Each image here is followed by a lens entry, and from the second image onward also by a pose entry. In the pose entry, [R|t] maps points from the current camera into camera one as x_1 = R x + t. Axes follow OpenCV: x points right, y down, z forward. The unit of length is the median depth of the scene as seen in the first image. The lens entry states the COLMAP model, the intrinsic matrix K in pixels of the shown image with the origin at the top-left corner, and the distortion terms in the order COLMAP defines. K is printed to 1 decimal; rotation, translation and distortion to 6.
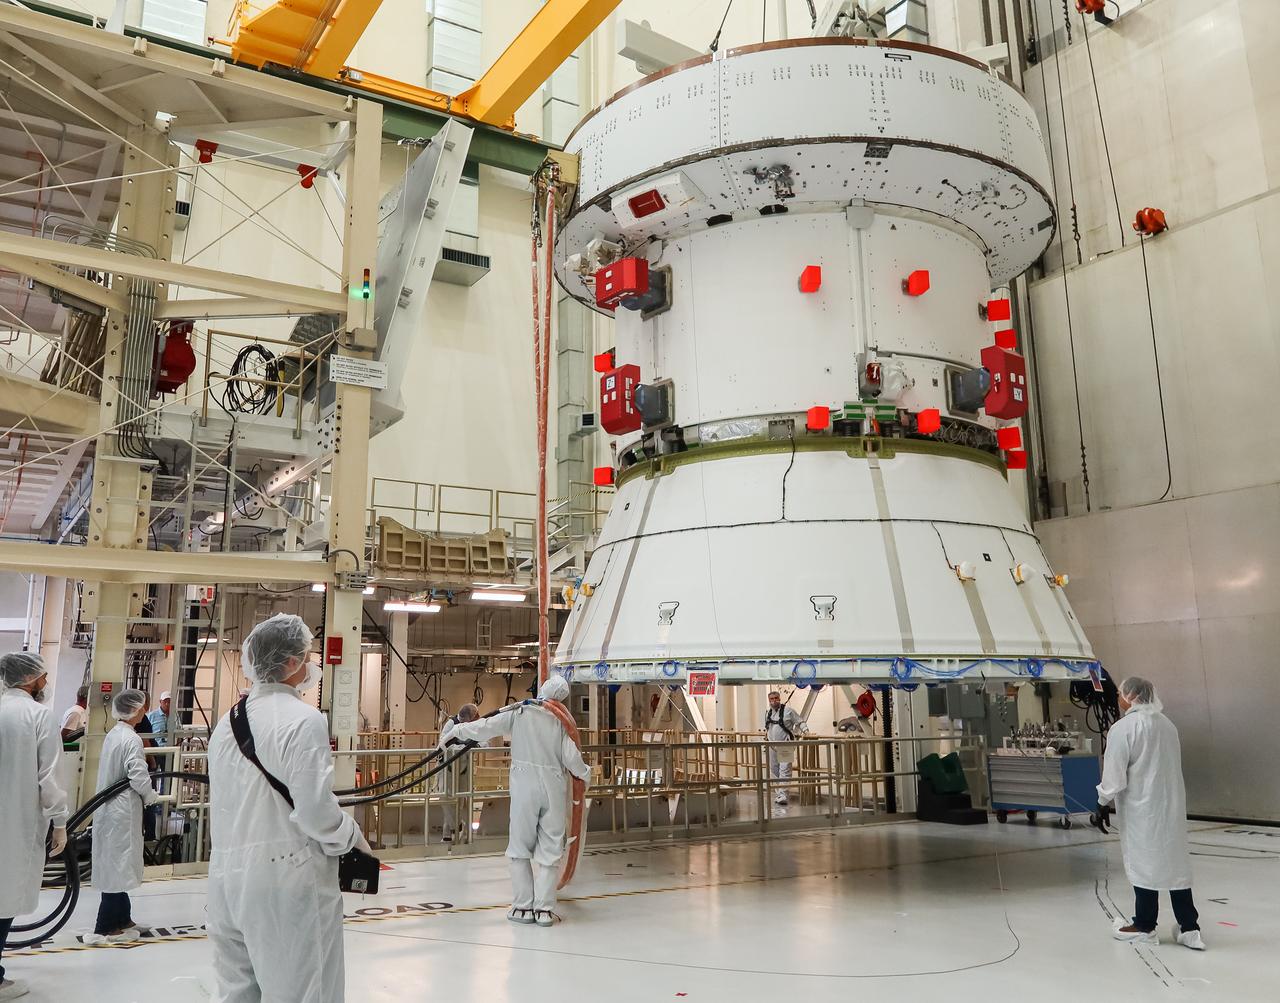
lens RADIAL K [[1097.6, 0, 613.8], [0, 1097.6, 452.8], [0, 0, 1]] dist [0.004871, -0.007806]
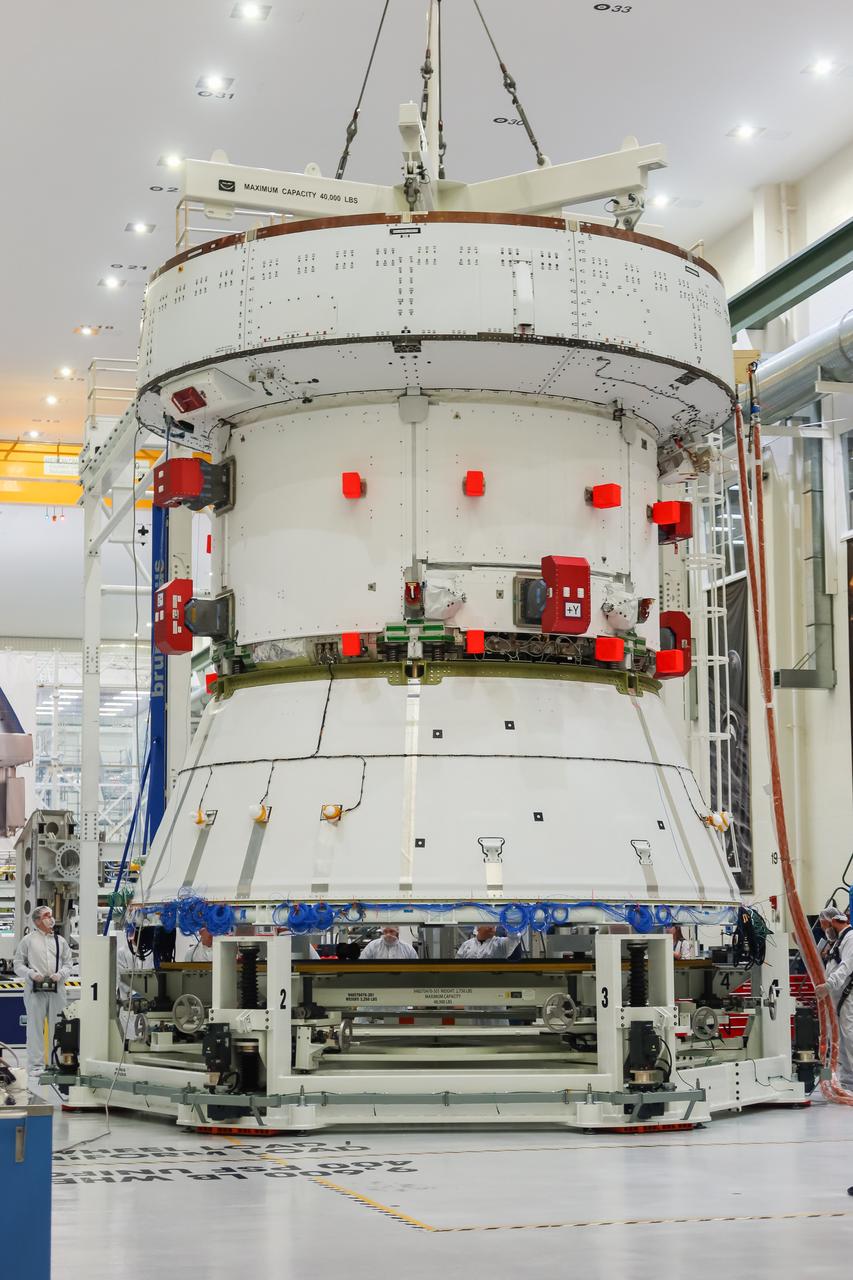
lens RADIAL K [[2394.2, 0, 448.6], [0, 2394.2, 611.2], [0, 0, 1]] dist [0.016874, 0.000000]
pose [[0.980593, -0.024279, -0.194543, 0.621852], [0.038054, 0.997001, 0.067385, -0.180609], [0.192324, -0.073480, 0.978577, -0.895963]]
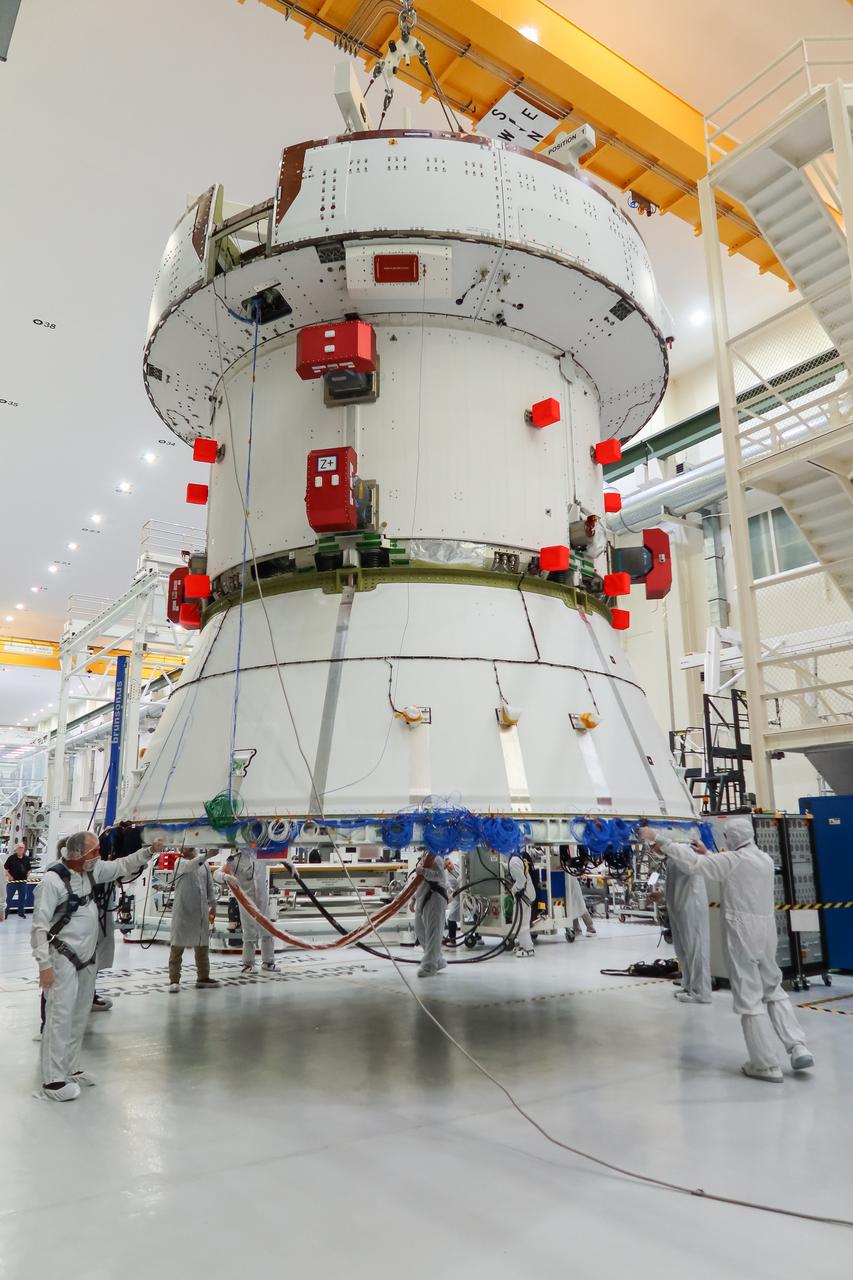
lens RADIAL K [[873.8, 0, 426.0], [0, 873.8, 628.5], [0, 0, 1]] dist [-0.008372, -0.000541]
pose [[0.751426, 0.160840, 0.639913, -0.339663], [-0.138235, 0.986687, -0.085675, 0.099517], [-0.645174, -0.024080, 0.763656, 0.477144]]
